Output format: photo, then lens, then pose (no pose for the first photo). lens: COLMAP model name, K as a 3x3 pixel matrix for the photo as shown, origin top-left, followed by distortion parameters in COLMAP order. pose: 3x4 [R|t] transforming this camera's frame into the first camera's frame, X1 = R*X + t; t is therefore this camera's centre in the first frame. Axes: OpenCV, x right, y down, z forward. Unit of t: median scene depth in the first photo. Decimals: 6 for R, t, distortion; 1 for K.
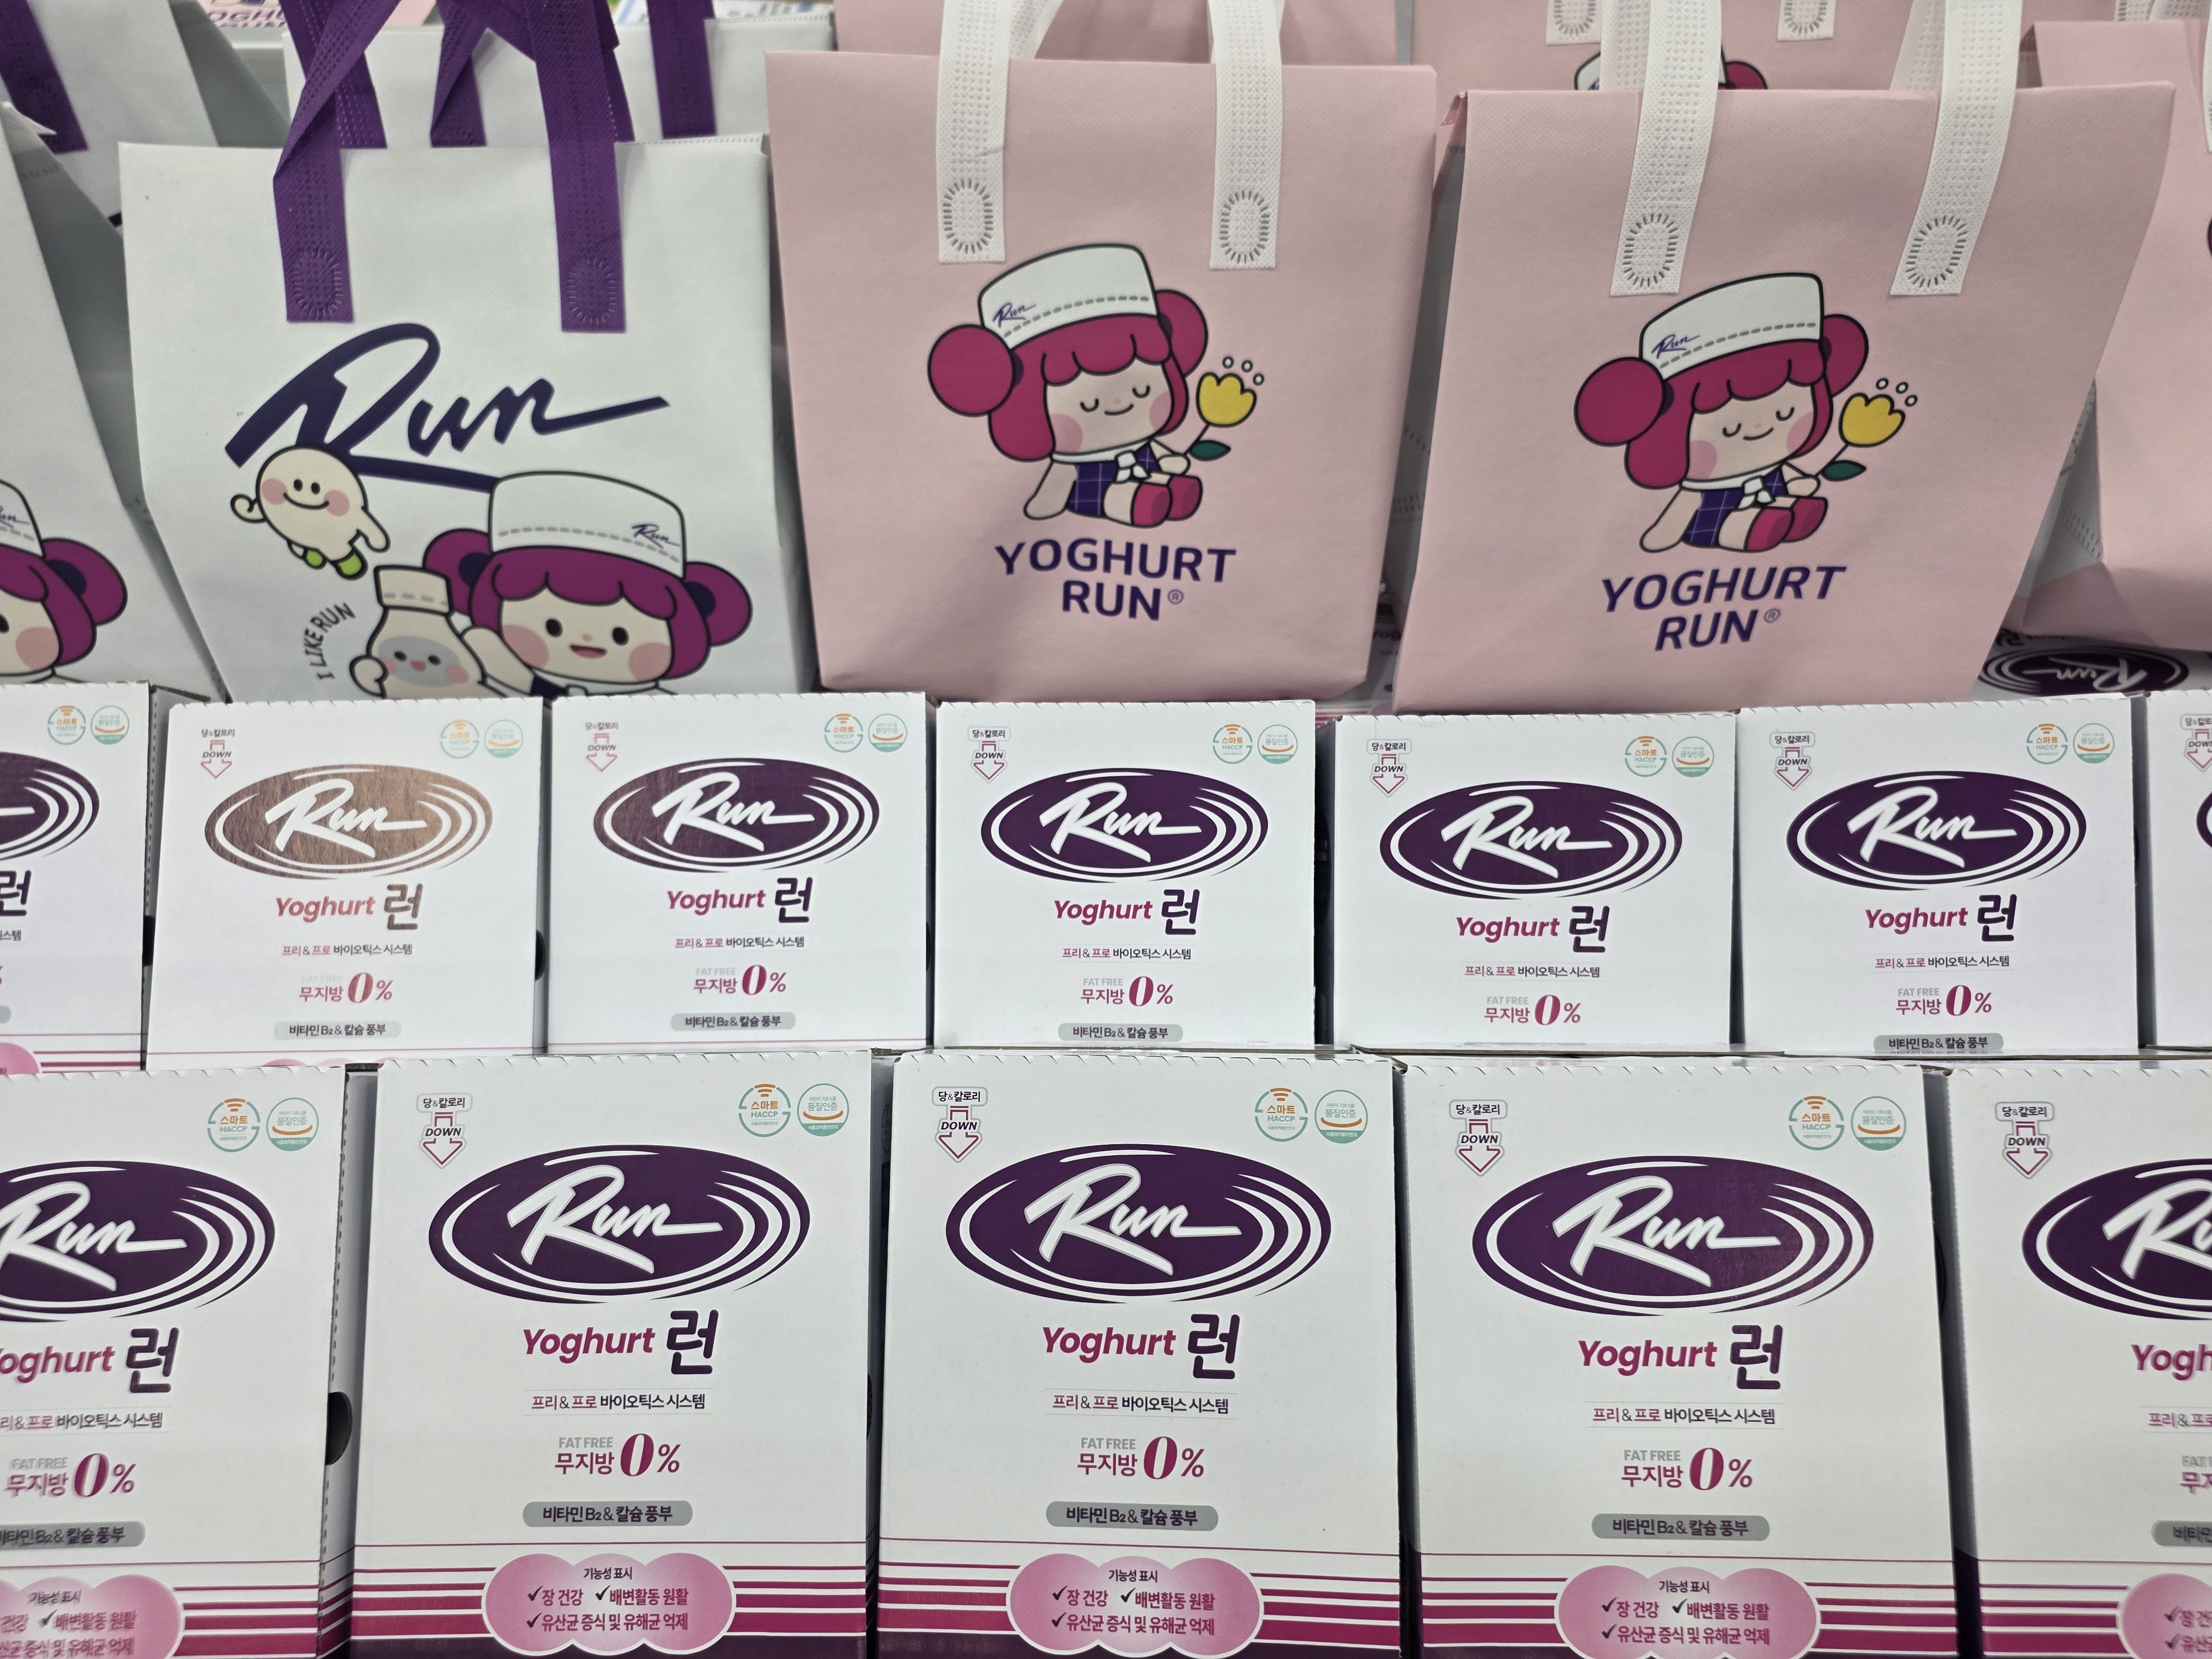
lens RADIAL K [[1486.6, 0, 1110.3], [0, 1486.6, 857.6], [0, 0, 1]] dist [0.049699, -0.044057]
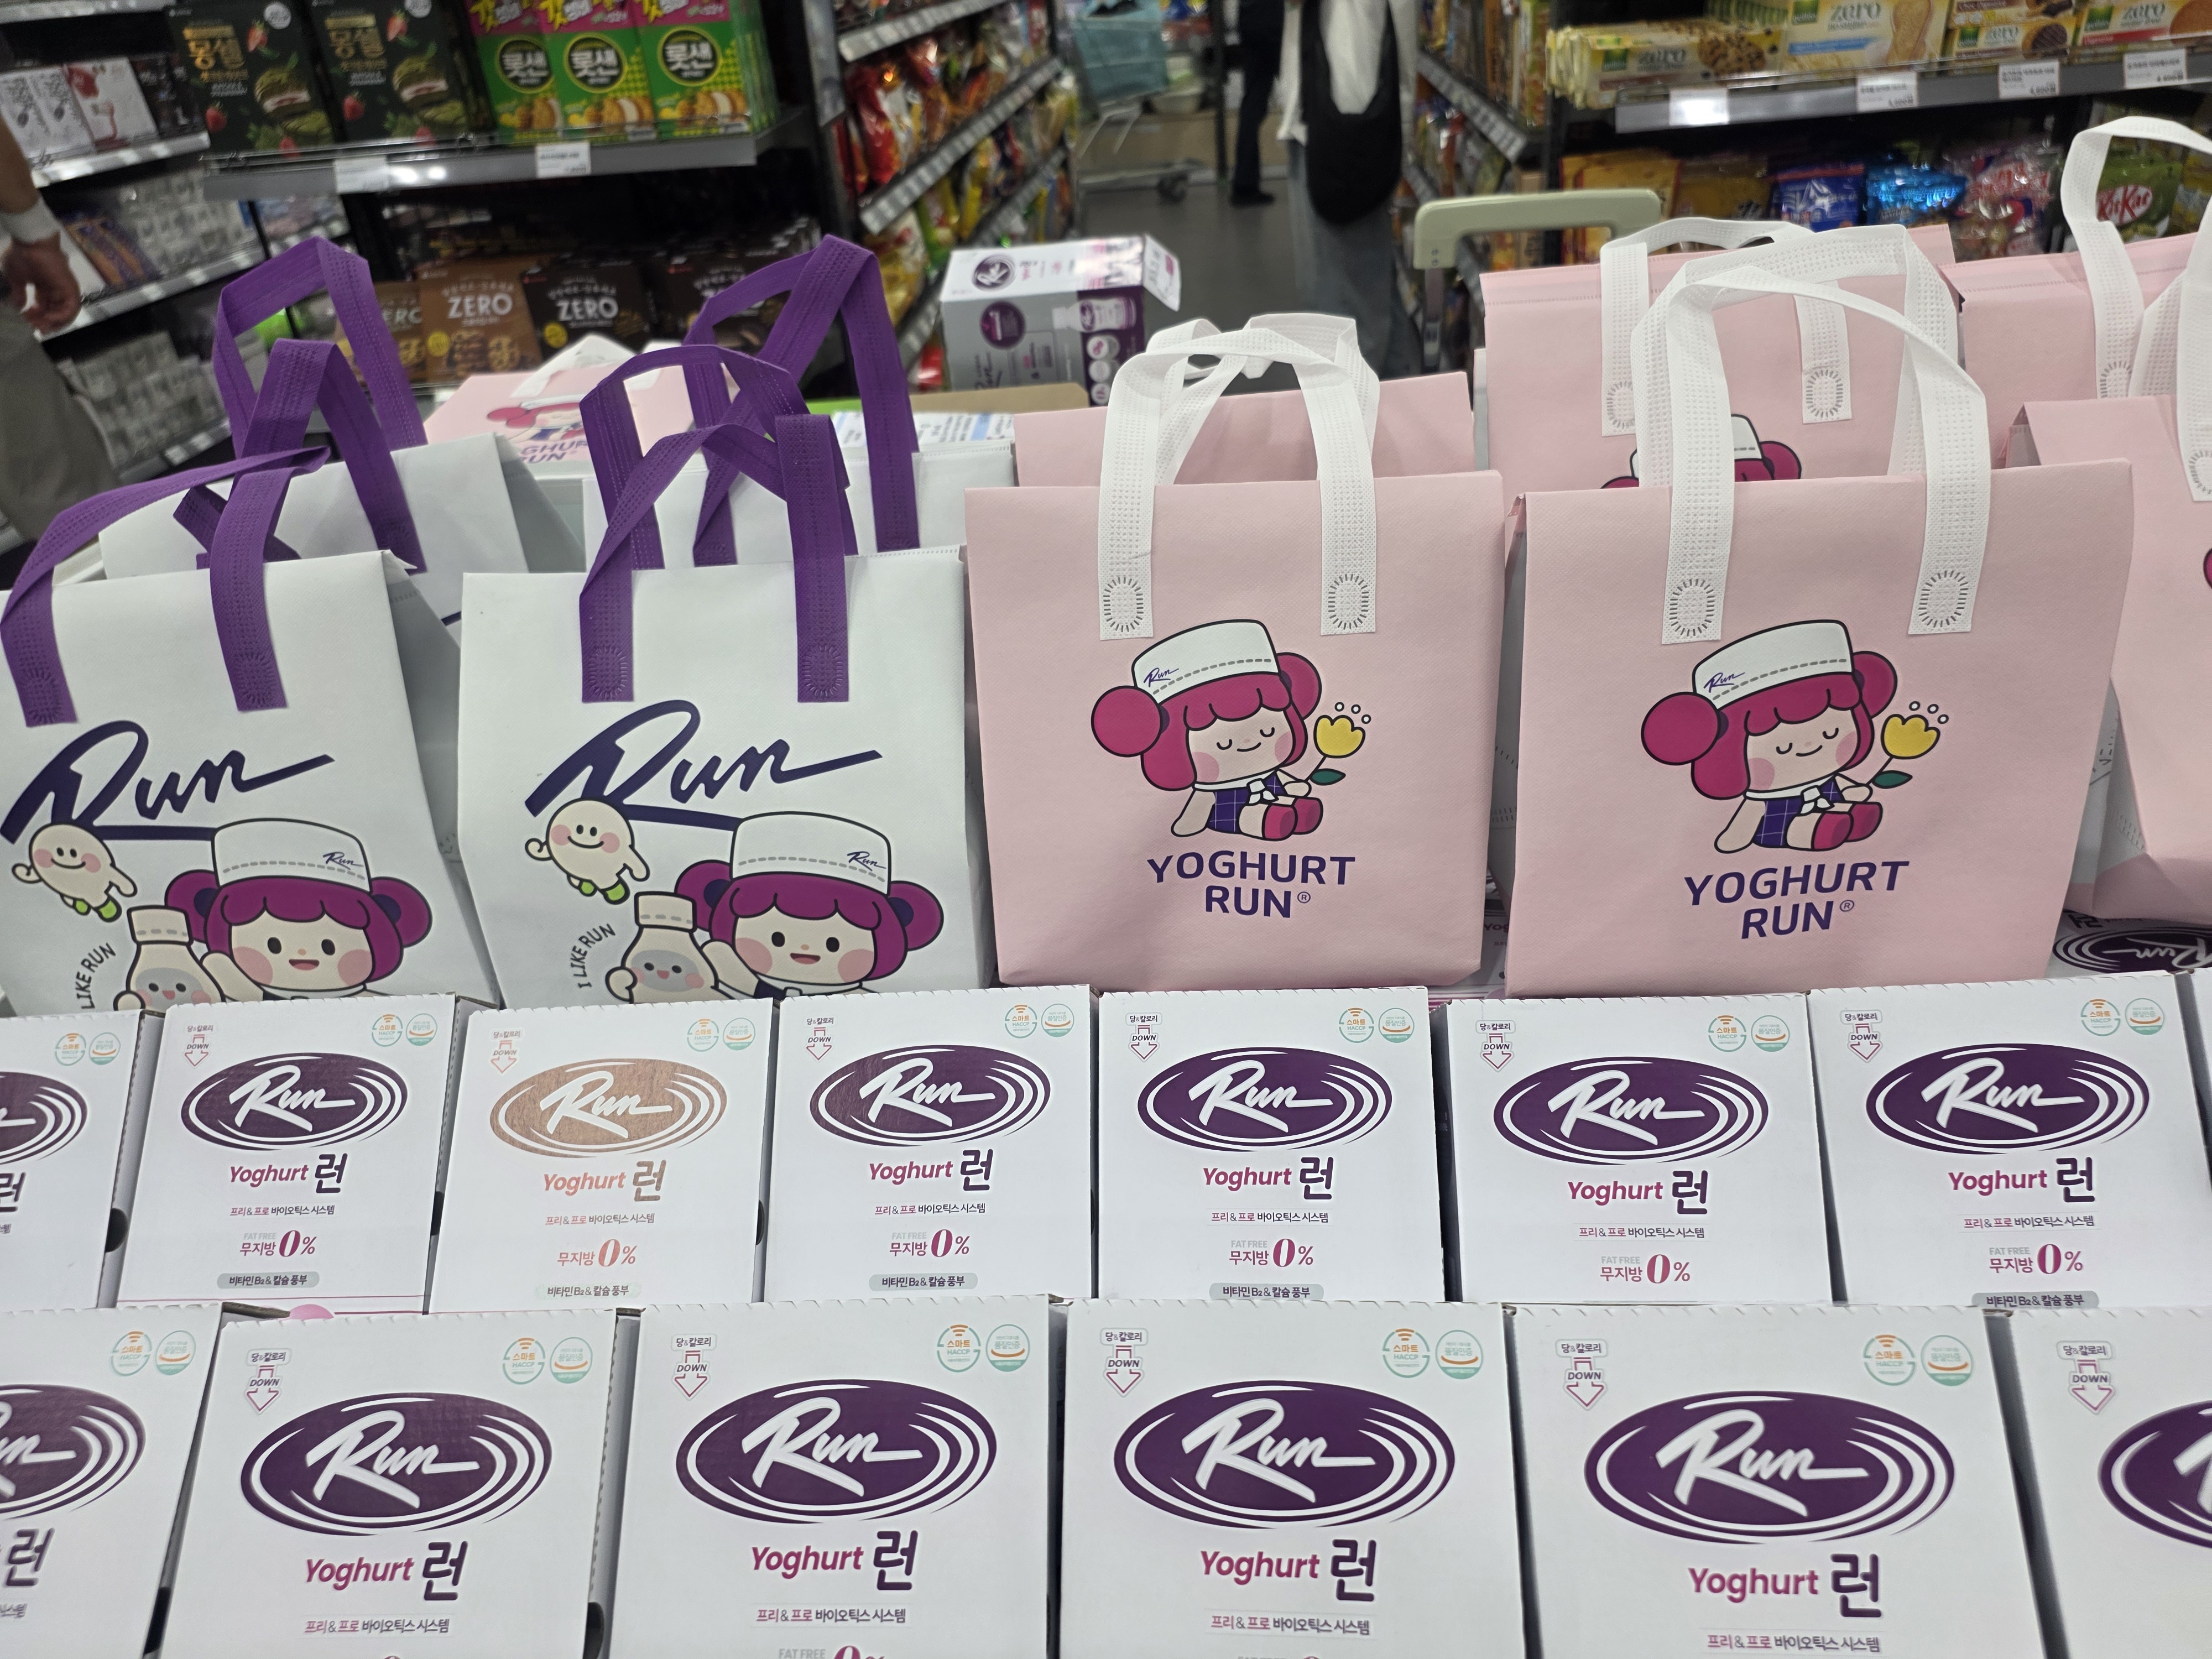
lens RADIAL K [[1486.6, 0, 1127.3], [0, 1486.6, 820.5], [0, 0, 1]] dist [0.049699, -0.044057]
pose [[0.996046, -0.028308, -0.084205, 0.007432], [0.009208, 0.975663, -0.219083, 0.017502], [0.088358, 0.217441, 0.972066, -0.158642]]
